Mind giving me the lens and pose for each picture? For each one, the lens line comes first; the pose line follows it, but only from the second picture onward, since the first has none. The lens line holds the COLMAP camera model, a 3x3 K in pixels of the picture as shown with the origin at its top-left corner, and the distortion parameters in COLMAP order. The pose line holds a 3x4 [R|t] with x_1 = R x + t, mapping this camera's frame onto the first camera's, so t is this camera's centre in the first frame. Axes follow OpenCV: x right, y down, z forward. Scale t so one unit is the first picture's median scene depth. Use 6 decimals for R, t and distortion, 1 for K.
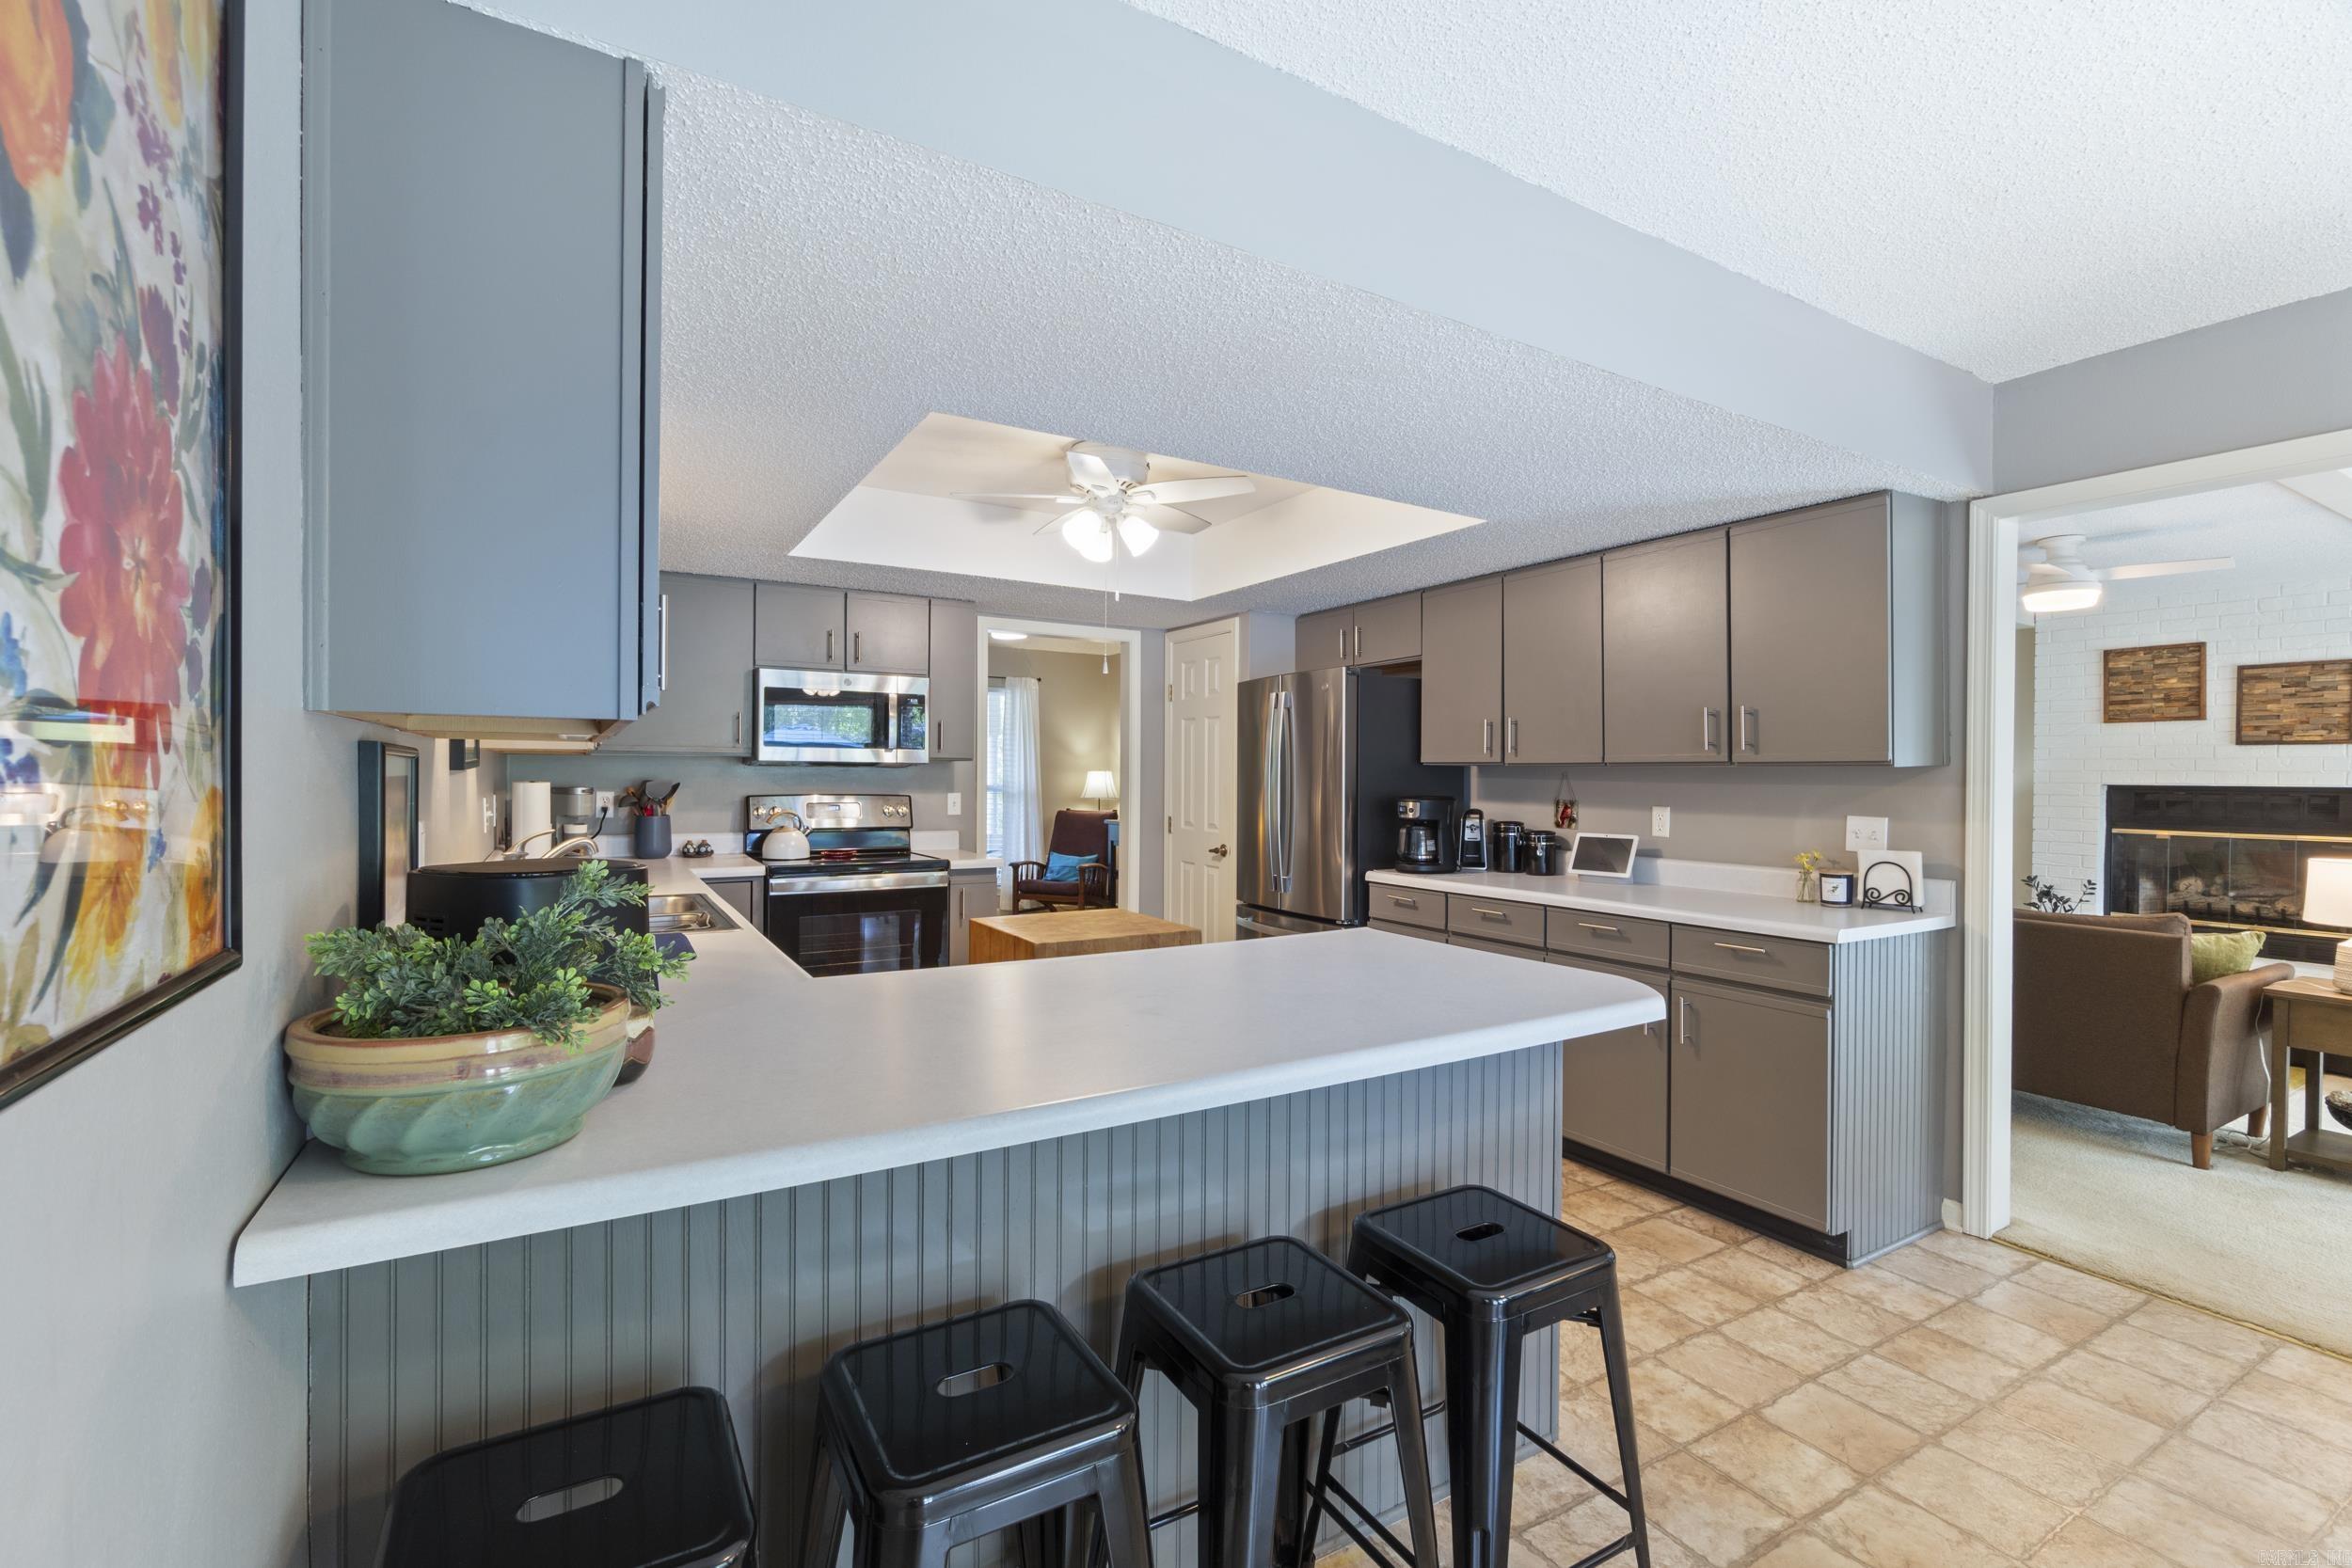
lens RADIAL K [[1021.2, 0, 1163.0], [0, 1021.2, 779.2], [0, 0, 1]] dist [-0.003303, 0.000961]
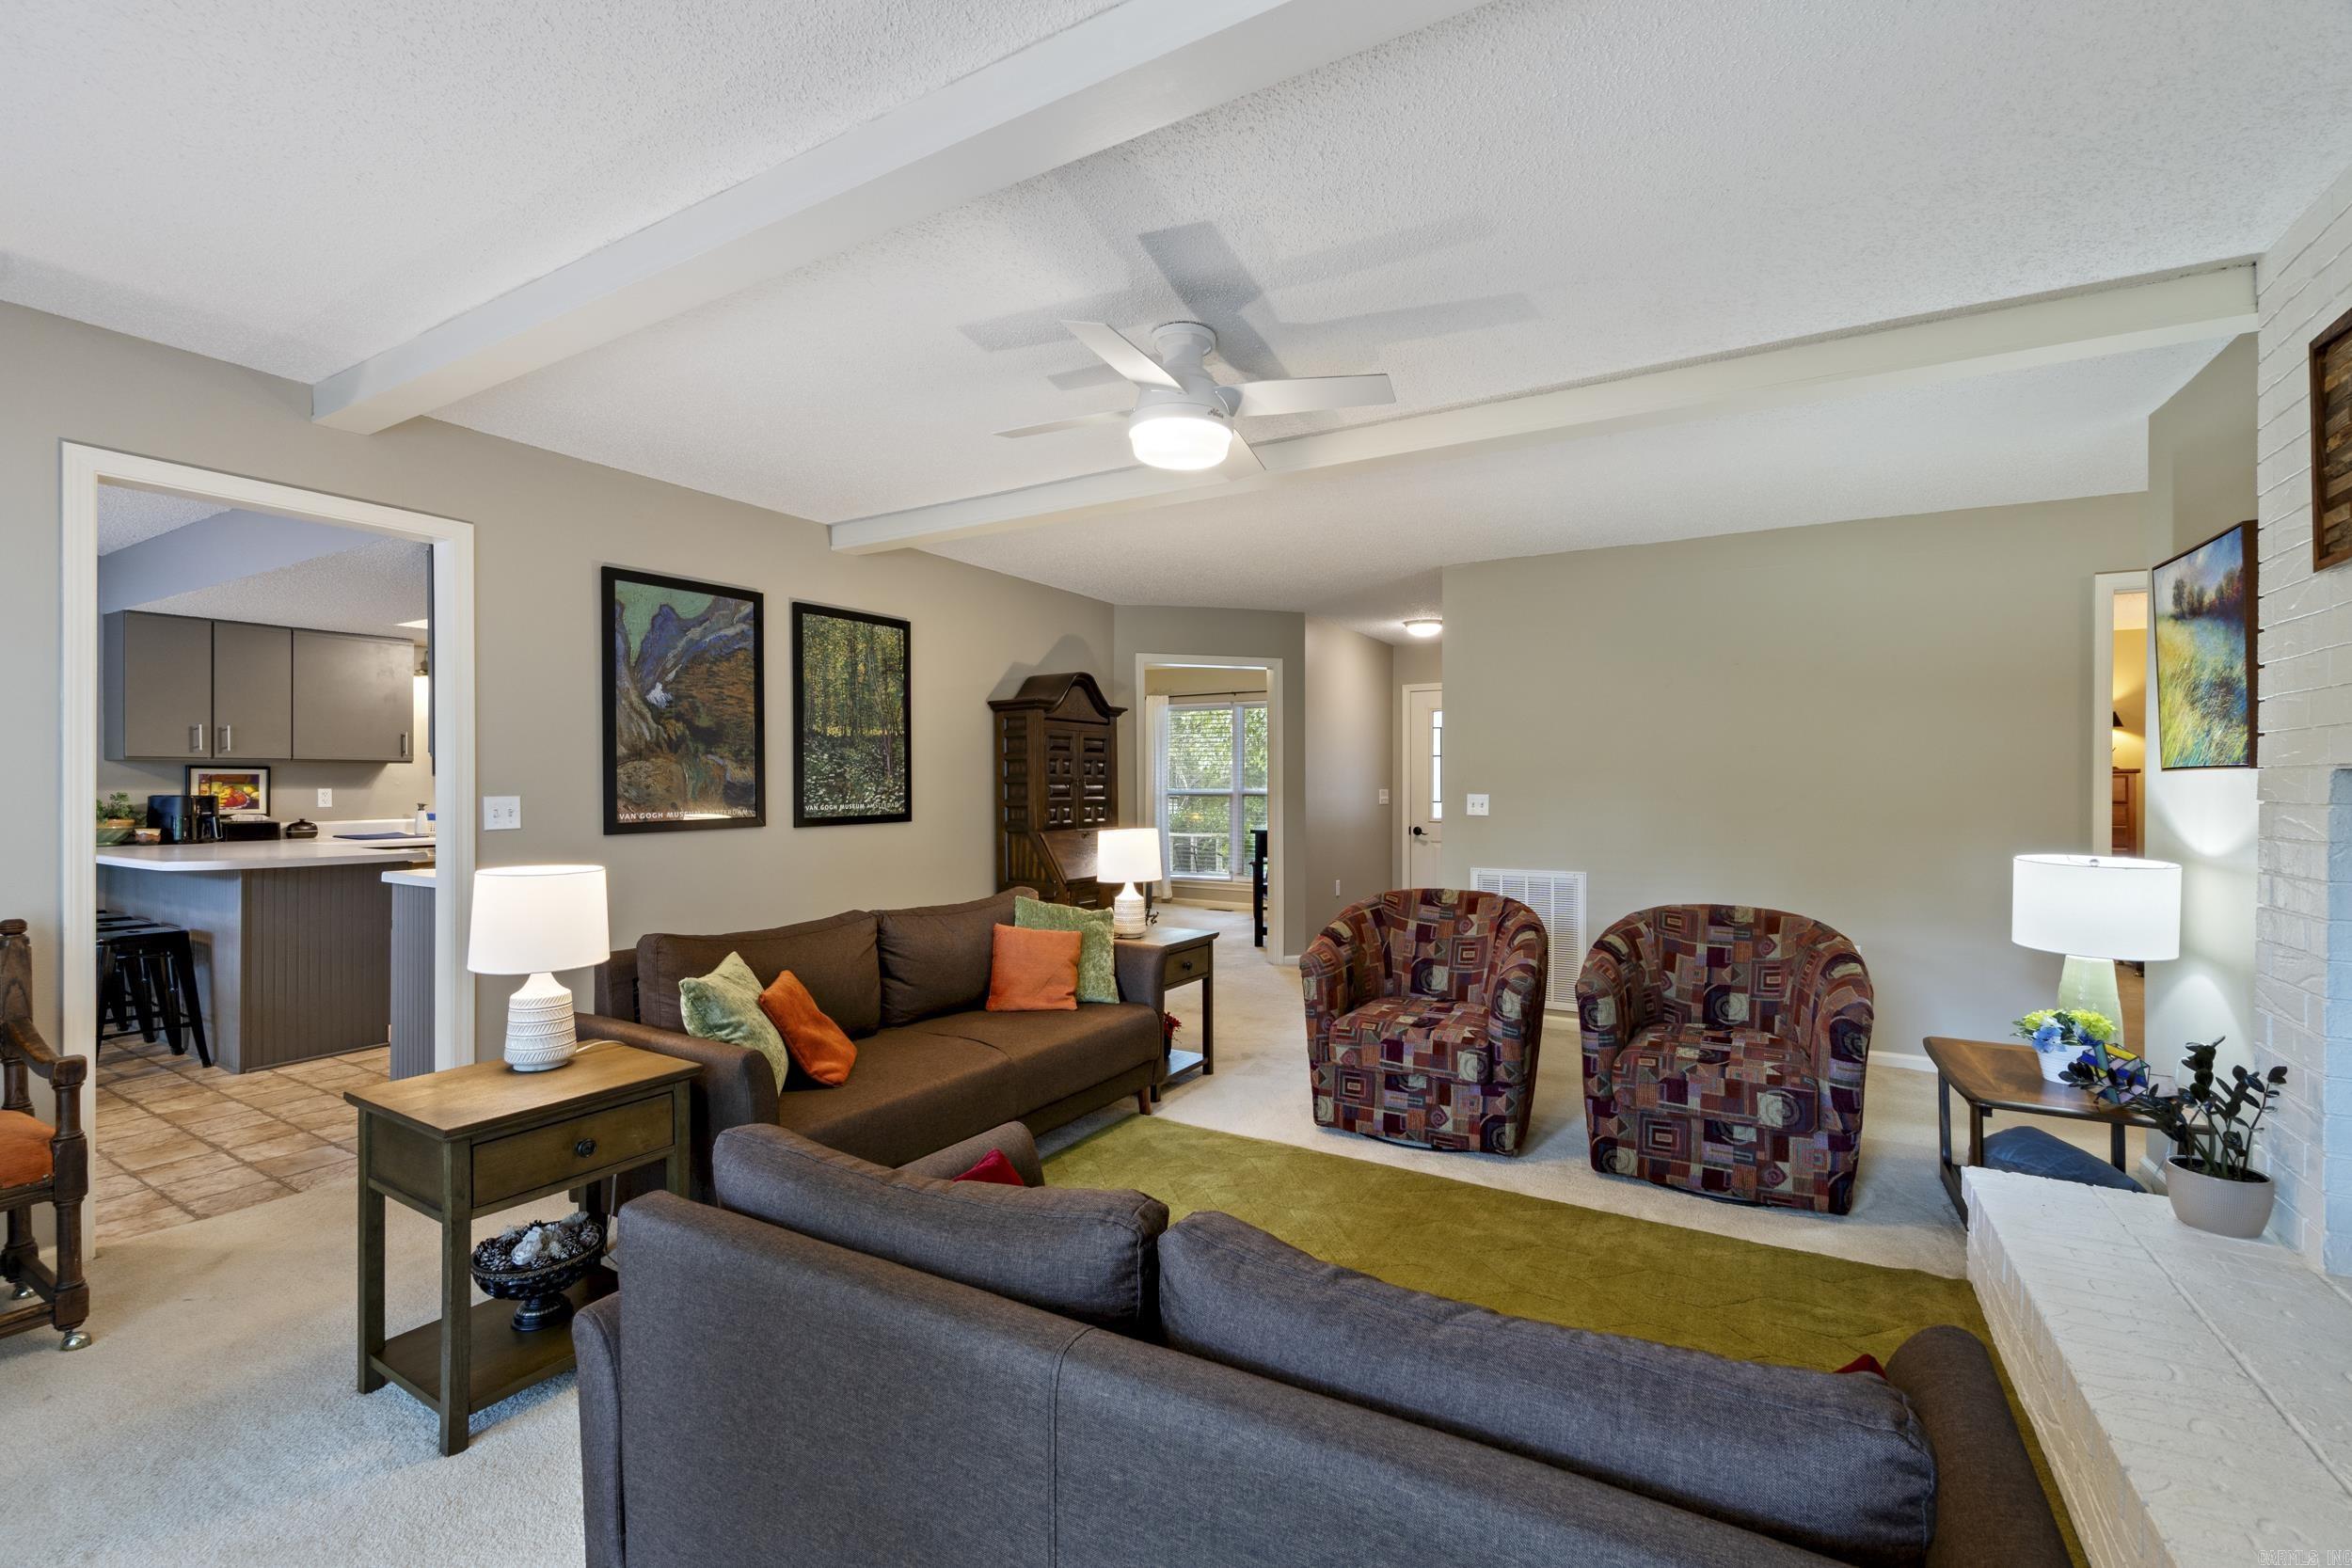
lens RADIAL K [[1021.2, 0, 1155.3], [0, 1021.2, 777.6], [0, 0, 1]] dist [-0.003303, 0.000961]
pose [[0.472840, -0.013302, -0.881048, 1.154132], [-0.004489, 0.999837, -0.017504, 0.016797], [0.881137, 0.012231, 0.472703, 0.603355]]
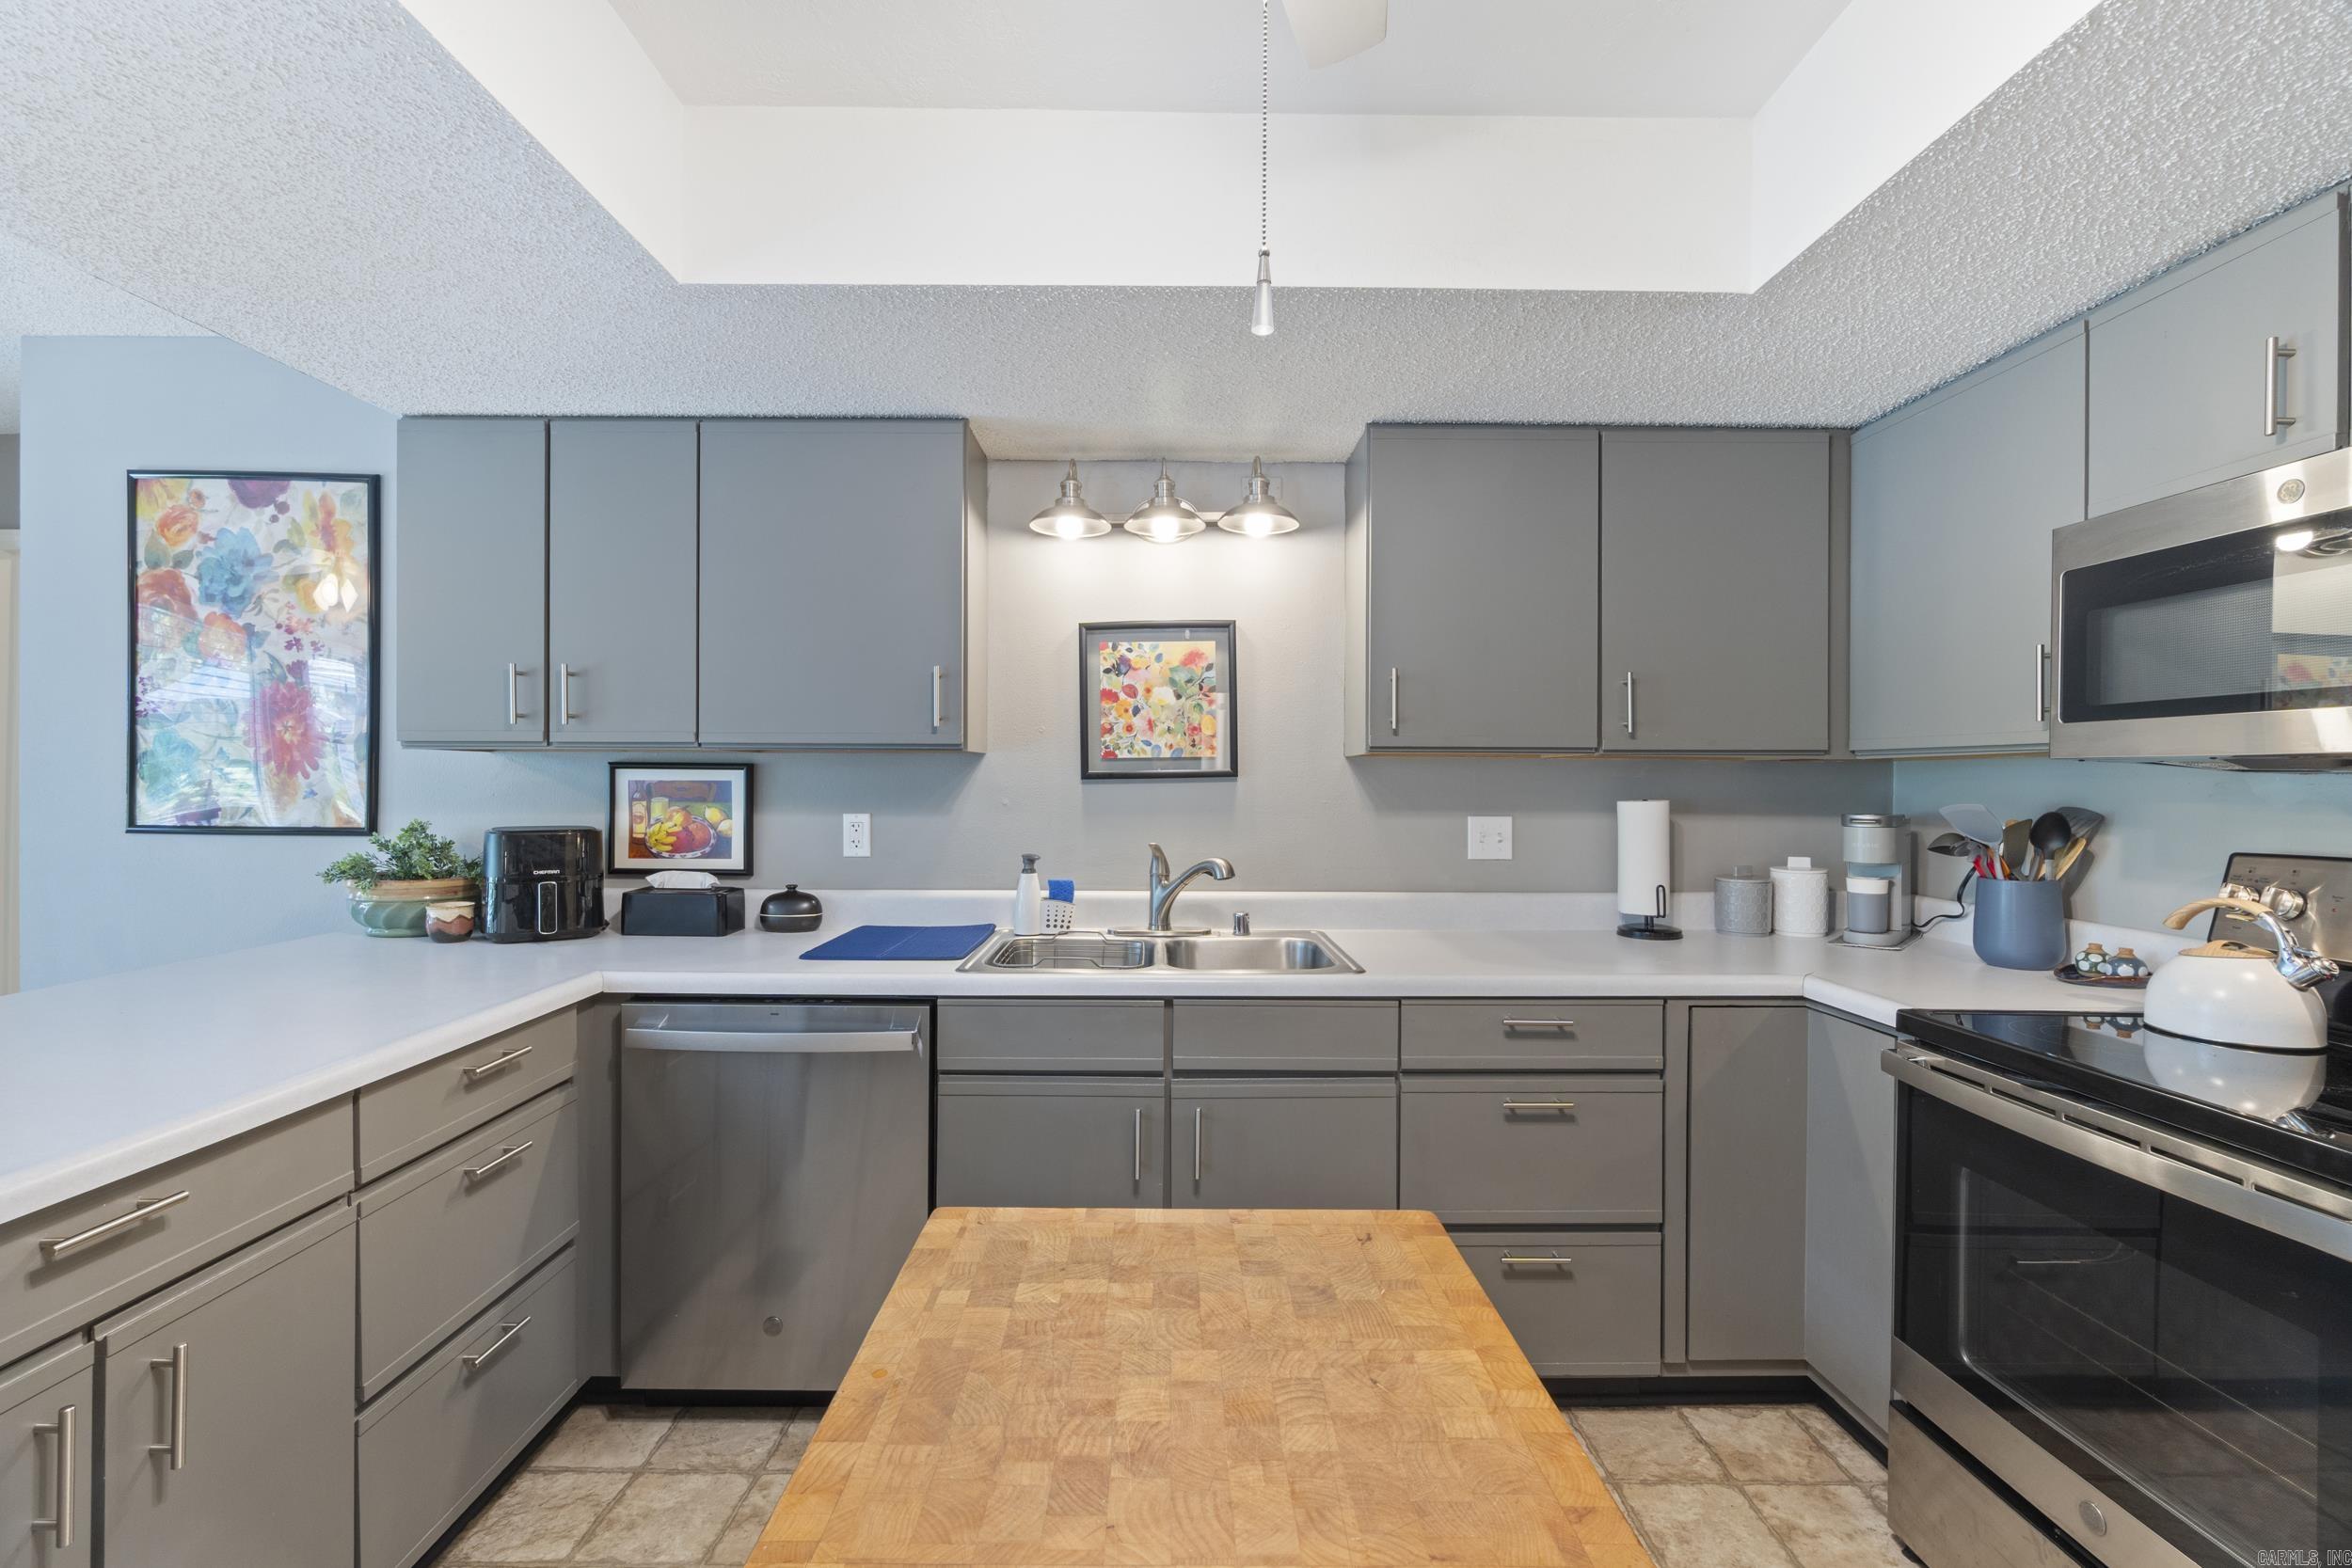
lens RADIAL K [[1021.2, 0, 1157.7], [0, 1021.2, 780.2], [0, 0, 1]] dist [-0.003303, 0.000961]
pose [[-0.508223, -0.013240, -0.861124, 0.093068], [-0.015142, 0.999865, -0.006436, -0.001143], [0.861092, 0.009768, -0.508355, 0.693745]]
